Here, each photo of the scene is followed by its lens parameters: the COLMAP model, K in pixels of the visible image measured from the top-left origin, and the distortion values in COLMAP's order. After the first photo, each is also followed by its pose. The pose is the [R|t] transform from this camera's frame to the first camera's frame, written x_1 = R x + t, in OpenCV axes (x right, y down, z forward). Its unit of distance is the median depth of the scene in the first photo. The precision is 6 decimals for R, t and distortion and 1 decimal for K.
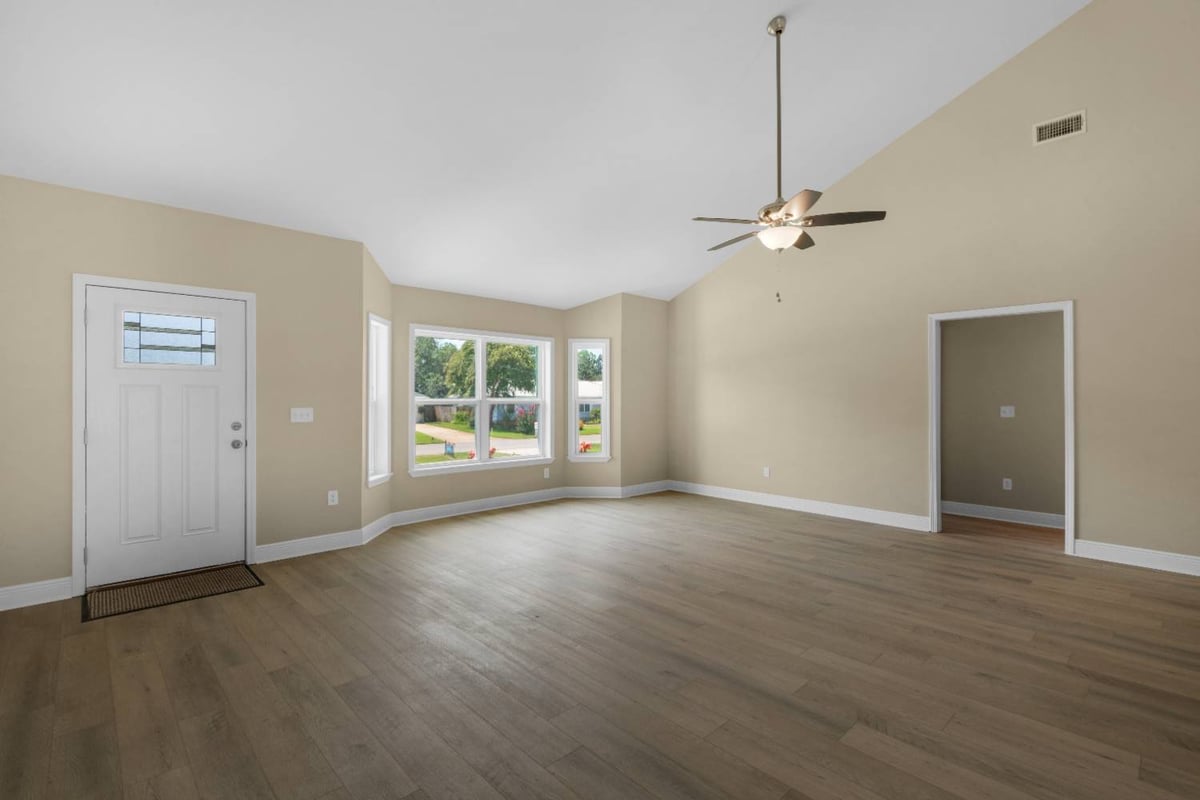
lens RADIAL K [[545.6, 0, 595.5], [0, 545.6, 396.0], [0, 0, 1]] dist [0.018234, -0.004440]
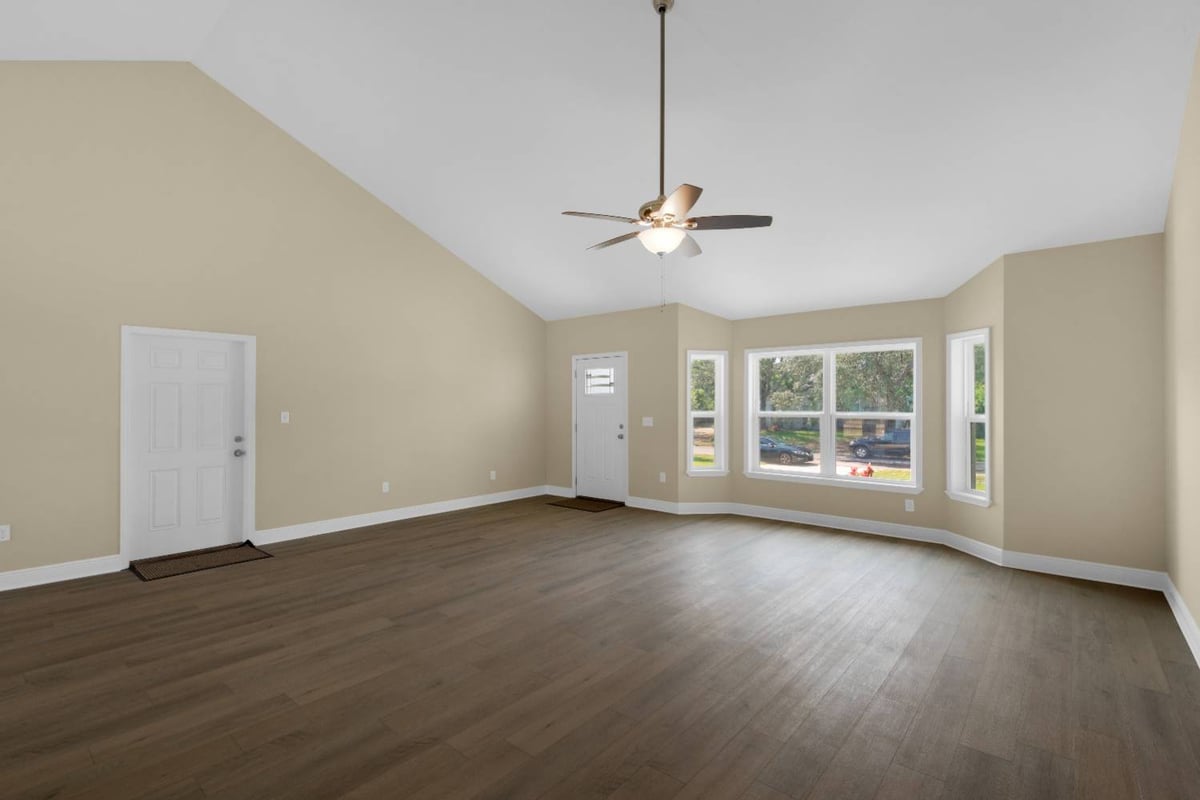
lens RADIAL K [[545.6, 0, 598.7], [0, 545.6, 406.3], [0, 0, 1]] dist [0.018234, -0.004440]
pose [[0.112206, 0.008139, -0.993652, 1.103662], [0.007213, 0.999933, 0.009004, -0.027750], [0.993659, -0.008177, 0.112139, 0.730997]]
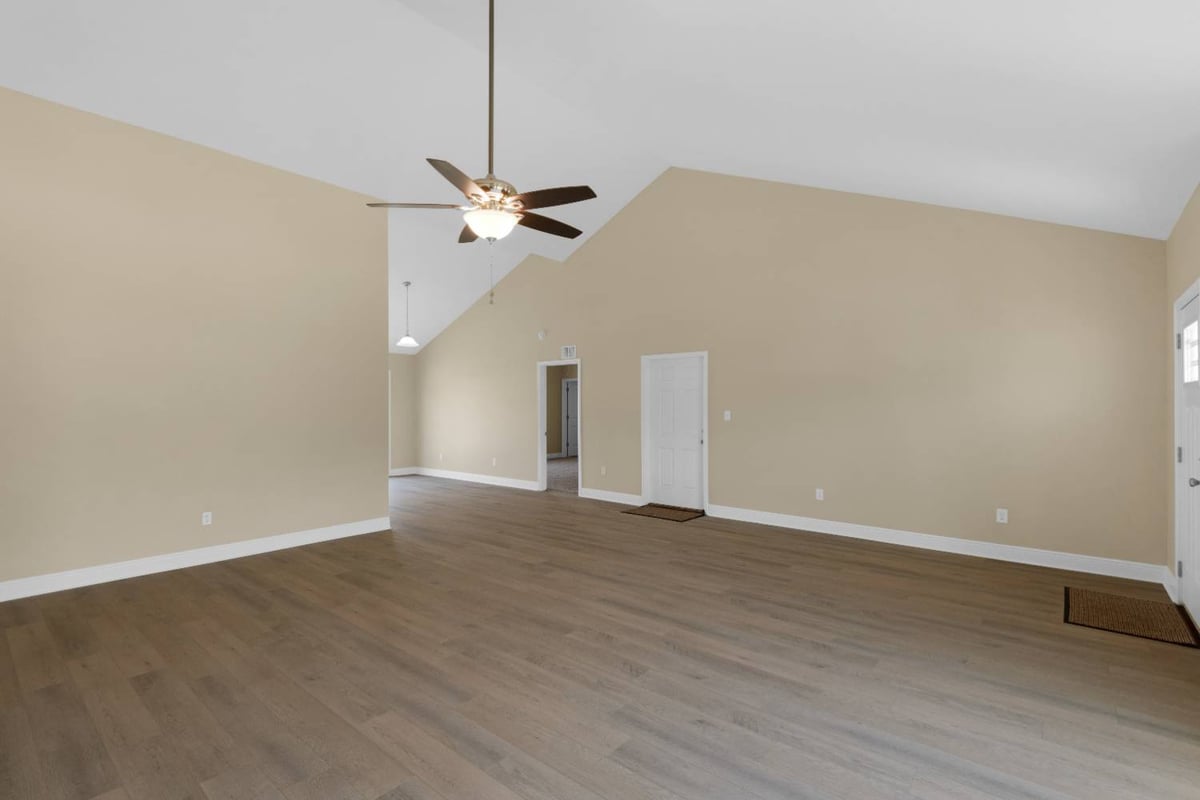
lens RADIAL K [[545.6, 0, 590.0], [0, 545.6, 404.8], [0, 0, 1]] dist [0.018234, -0.004440]
pose [[-0.994068, 0.000390, -0.108762, 0.256290], [0.001495, 0.999948, -0.010081, -0.009358], [0.108753, -0.010184, -0.994017, 1.648964]]
